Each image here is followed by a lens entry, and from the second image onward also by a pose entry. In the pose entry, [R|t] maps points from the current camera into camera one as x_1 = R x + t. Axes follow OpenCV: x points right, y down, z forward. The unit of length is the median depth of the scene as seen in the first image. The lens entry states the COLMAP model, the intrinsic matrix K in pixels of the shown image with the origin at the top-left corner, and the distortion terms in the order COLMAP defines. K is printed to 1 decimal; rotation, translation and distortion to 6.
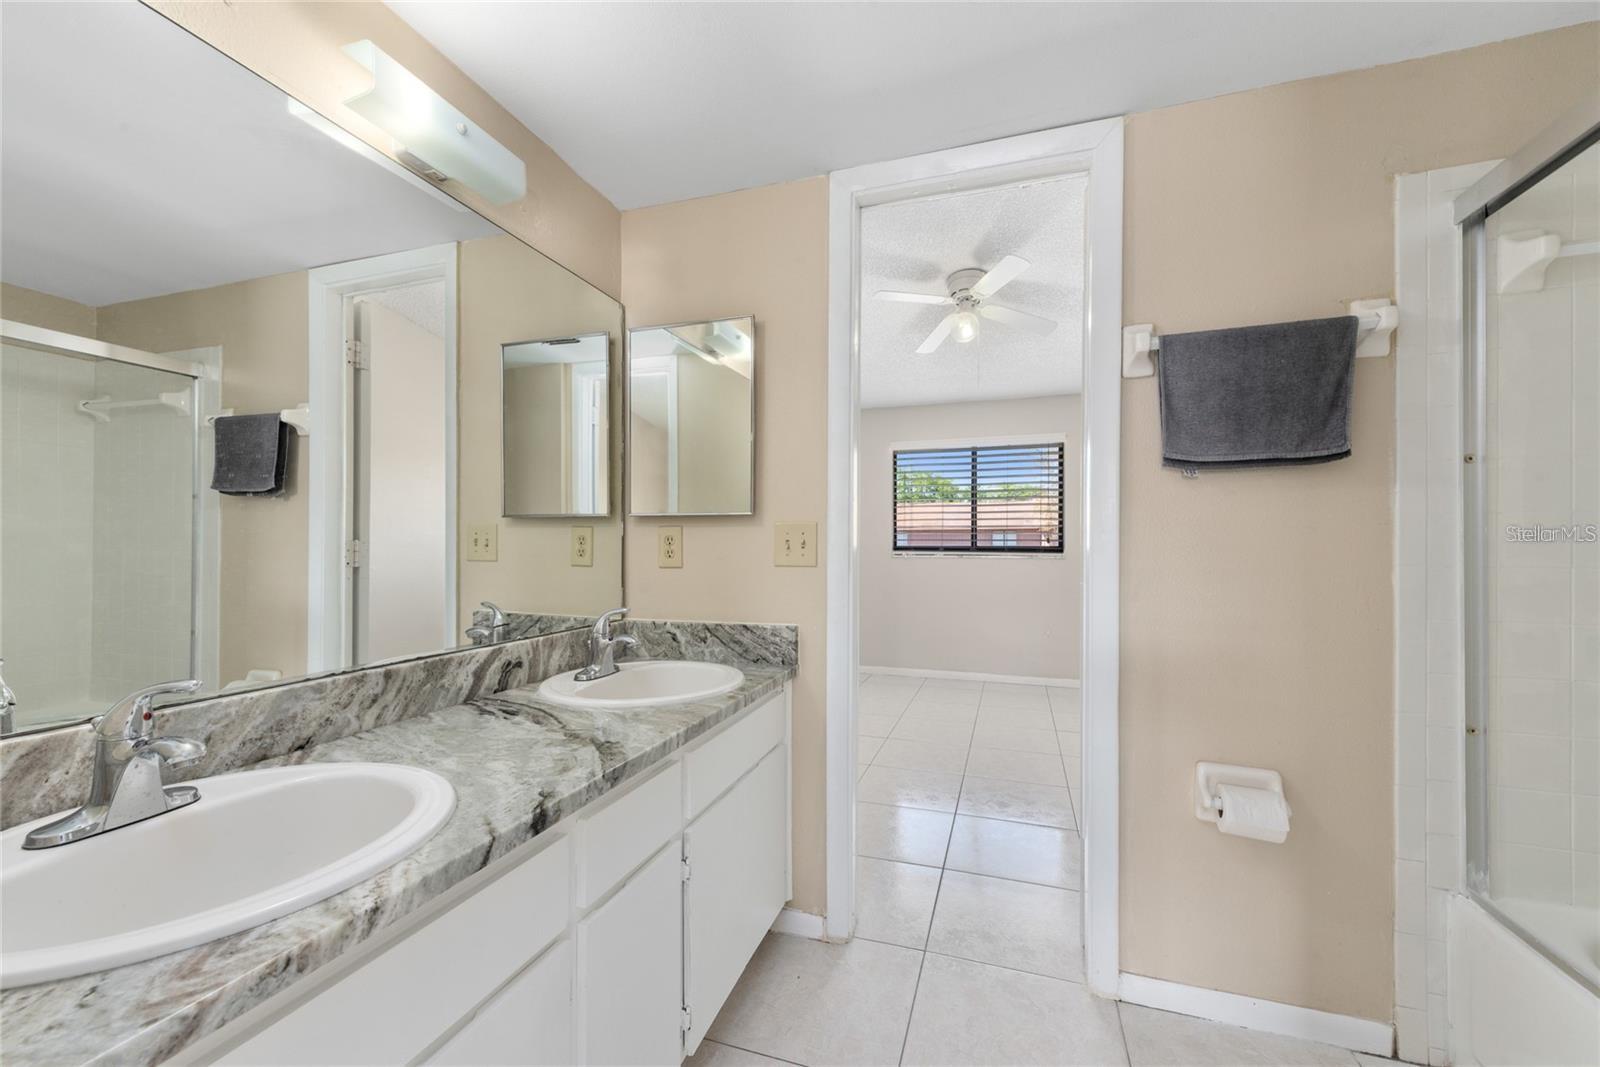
lens RADIAL K [[635.3, 0, 800.0], [0, 635.3, 533.5], [0, 0, 1]] dist [0.011486, 0.000000]
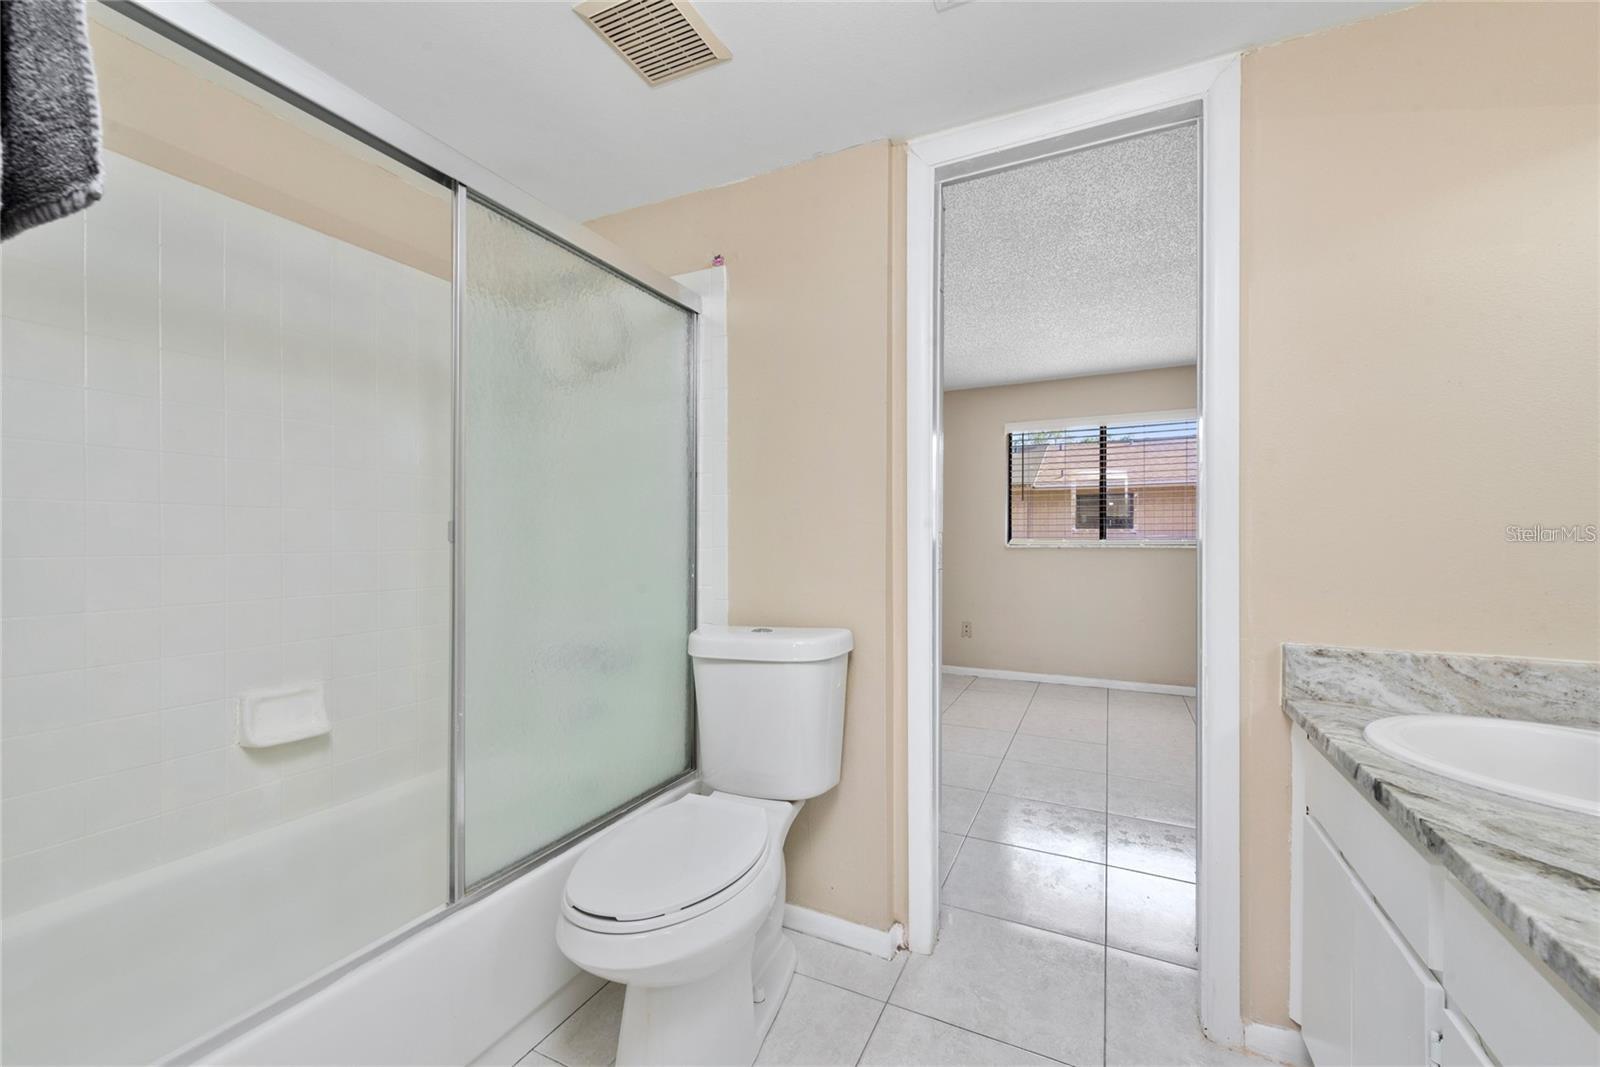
lens RADIAL K [[635.3, 0, 800.0], [0, 635.3, 533.5], [0, 0, 1]] dist [0.011486, 0.000000]
pose [[-0.994088, -0.000789, 0.108574, 0.398809], [-0.002243, 0.999909, -0.013273, 0.027952], [-0.108554, -0.013438, -0.994000, 1.945517]]
